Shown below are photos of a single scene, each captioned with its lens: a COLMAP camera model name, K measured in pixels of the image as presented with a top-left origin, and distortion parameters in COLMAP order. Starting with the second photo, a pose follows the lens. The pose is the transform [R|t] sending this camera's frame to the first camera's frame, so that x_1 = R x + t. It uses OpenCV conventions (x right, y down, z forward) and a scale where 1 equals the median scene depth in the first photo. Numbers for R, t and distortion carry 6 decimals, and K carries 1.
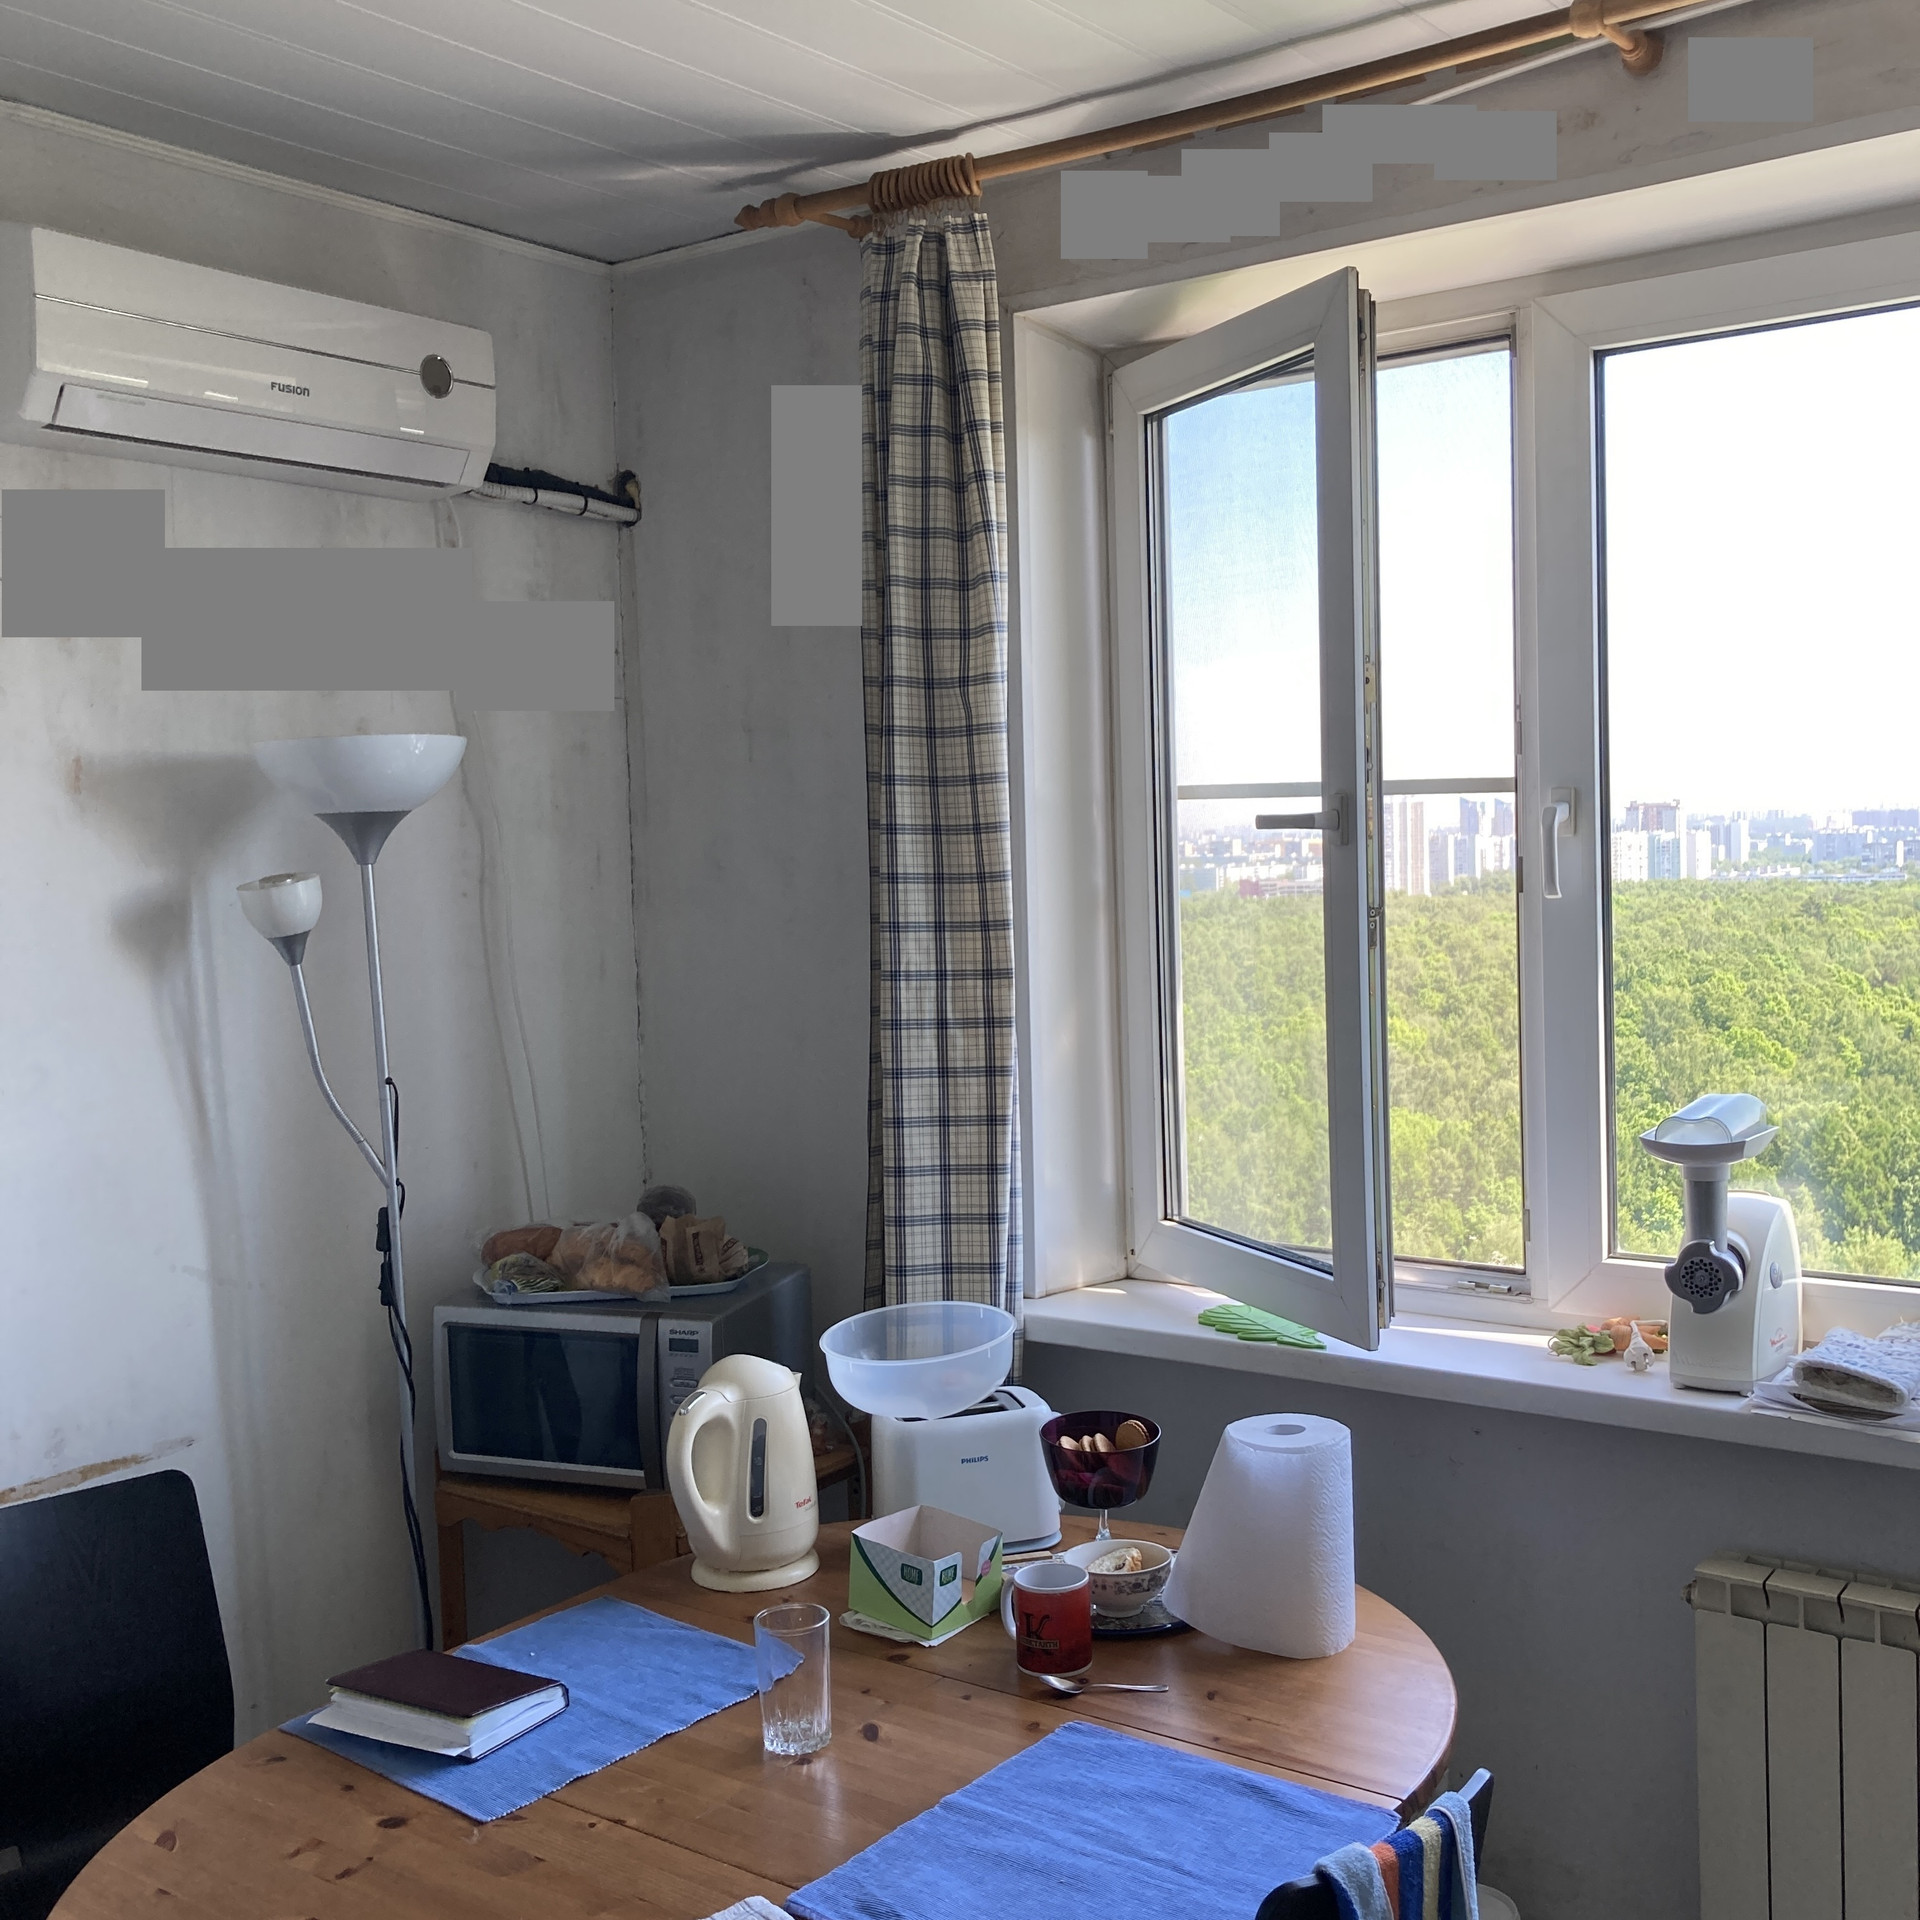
lens RADIAL K [[2097.5, 0, 960.0], [0, 2097.5, 960.0], [0, 0, 1]] dist [0.152003, -0.297619]
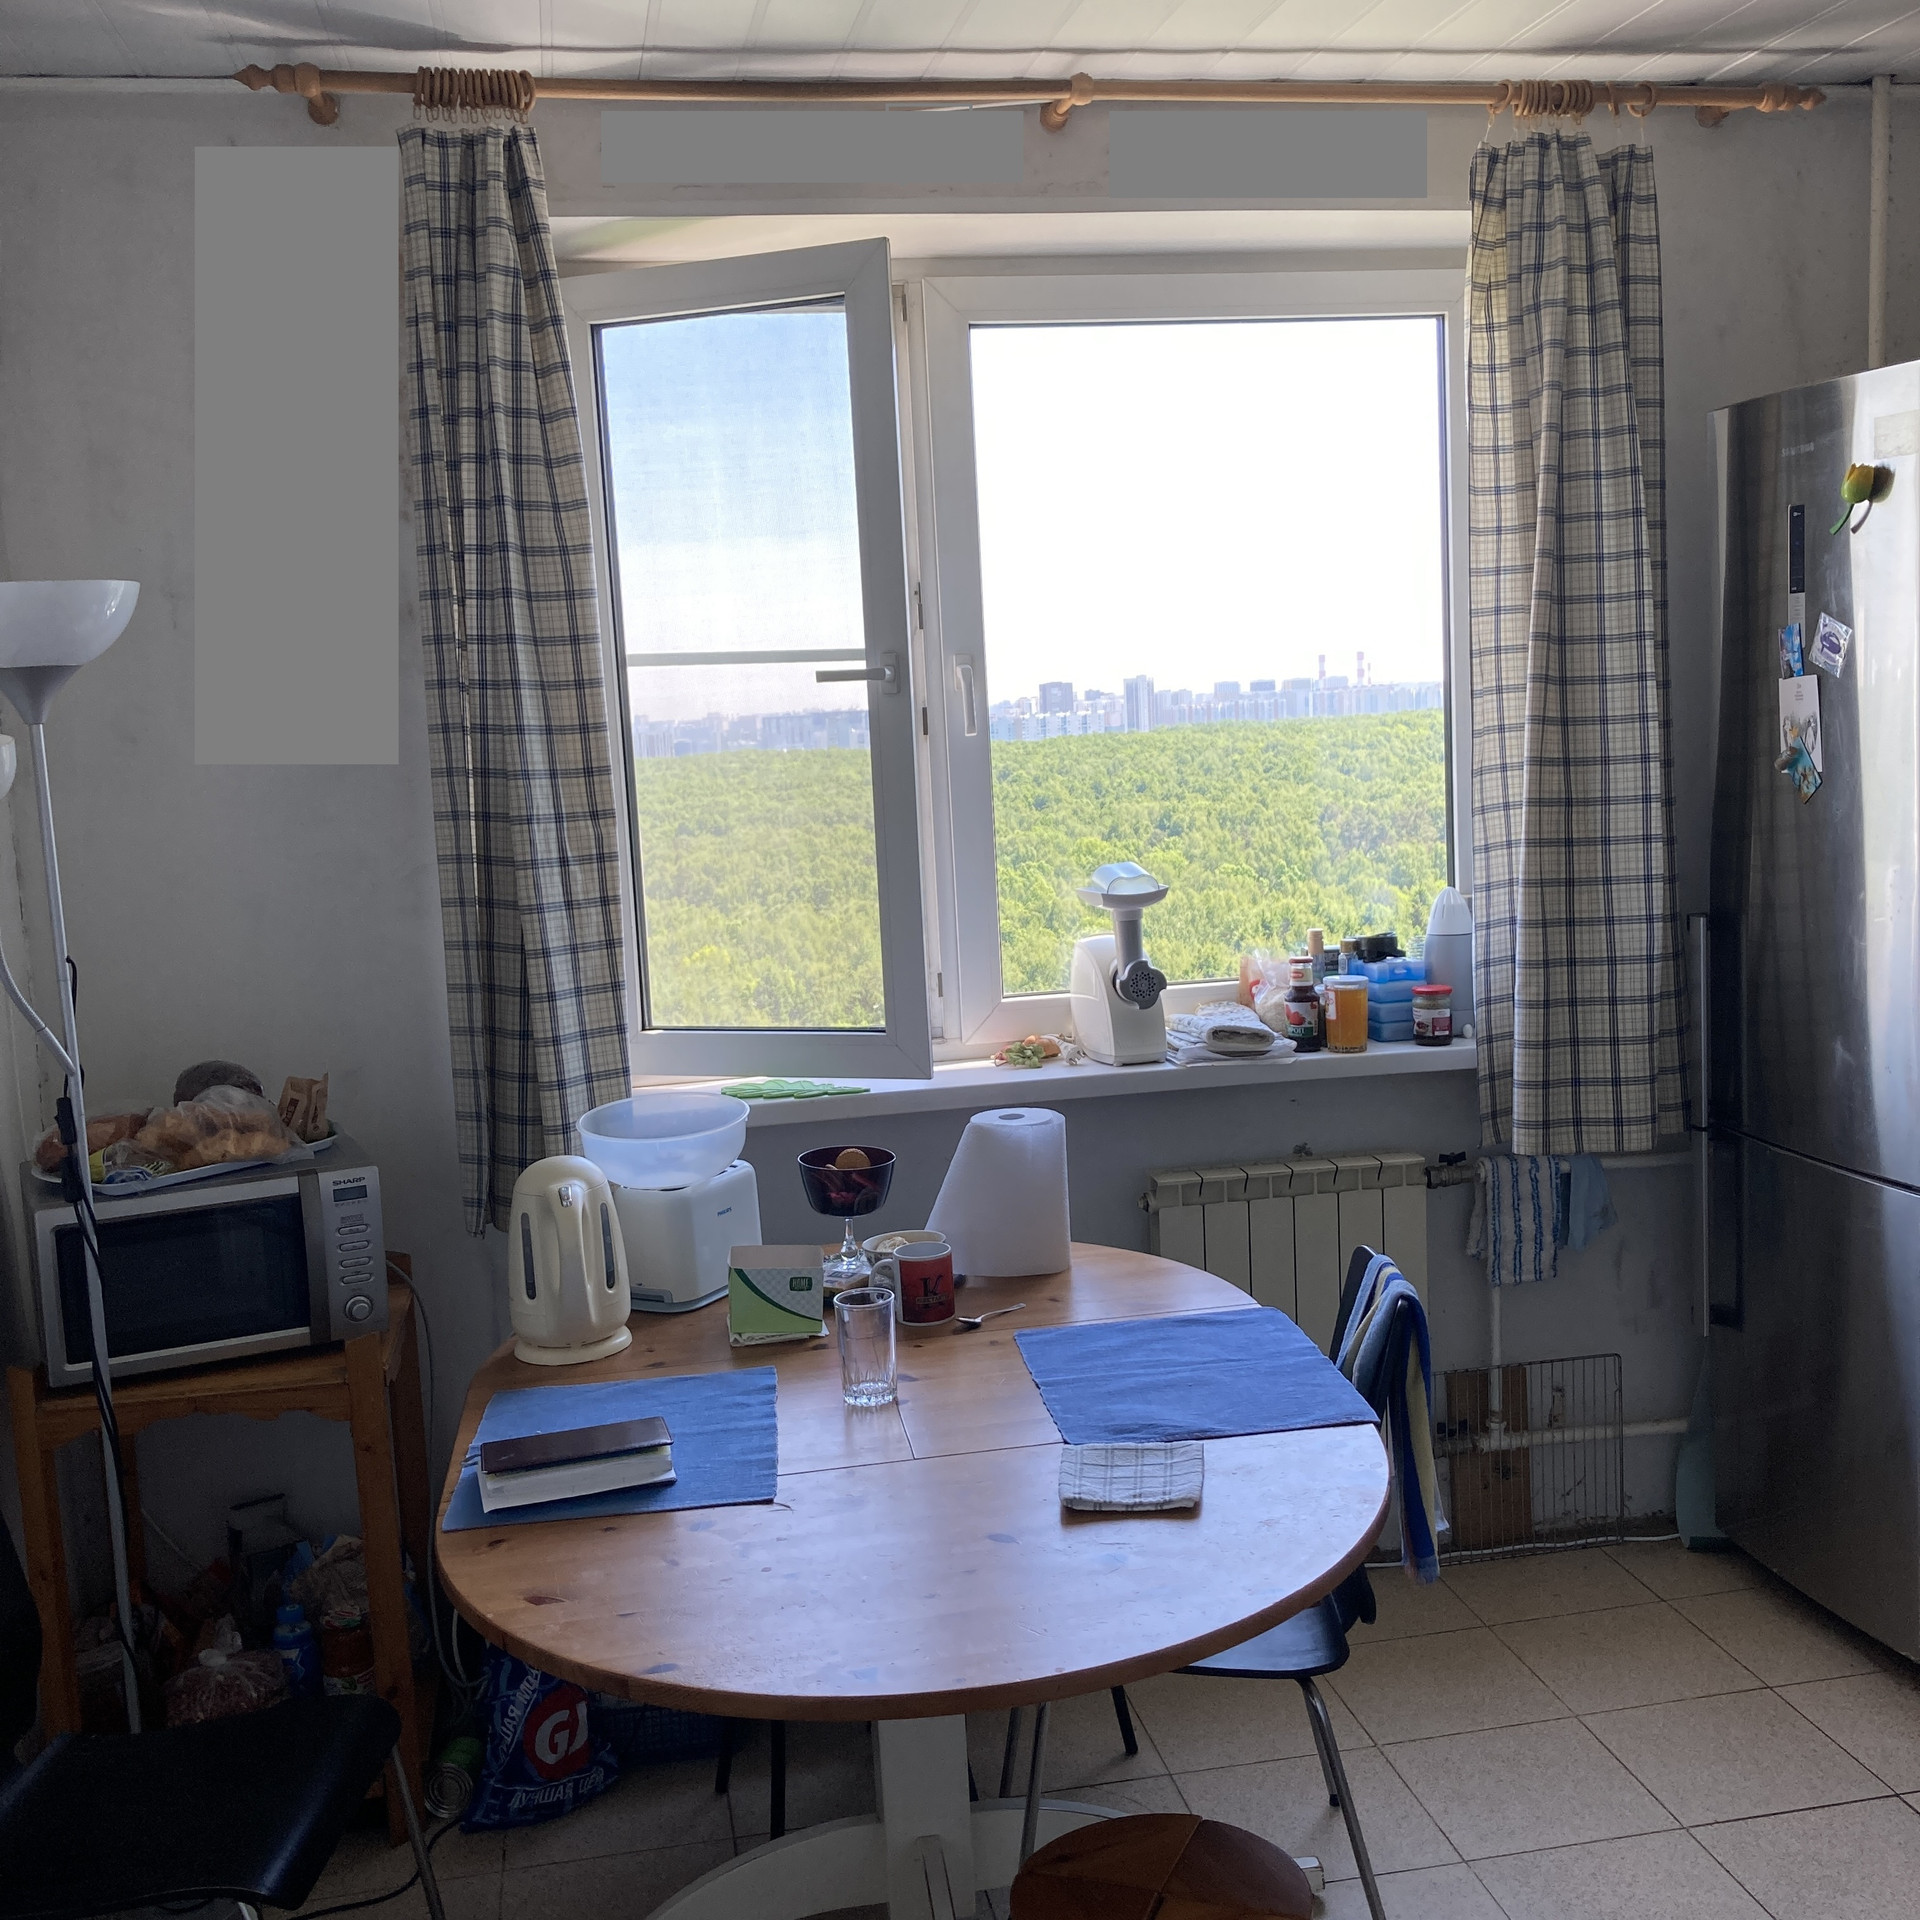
lens RADIAL K [[2097.5, 0, 960.0], [0, 2097.5, 960.0], [0, 0, 1]] dist [0.152003, -0.297619]
pose [[0.697316, -0.096477, 0.710242, -0.661257], [0.076250, 0.995262, 0.060331, 0.030851], [-0.712697, 0.012086, 0.701368, 0.067735]]
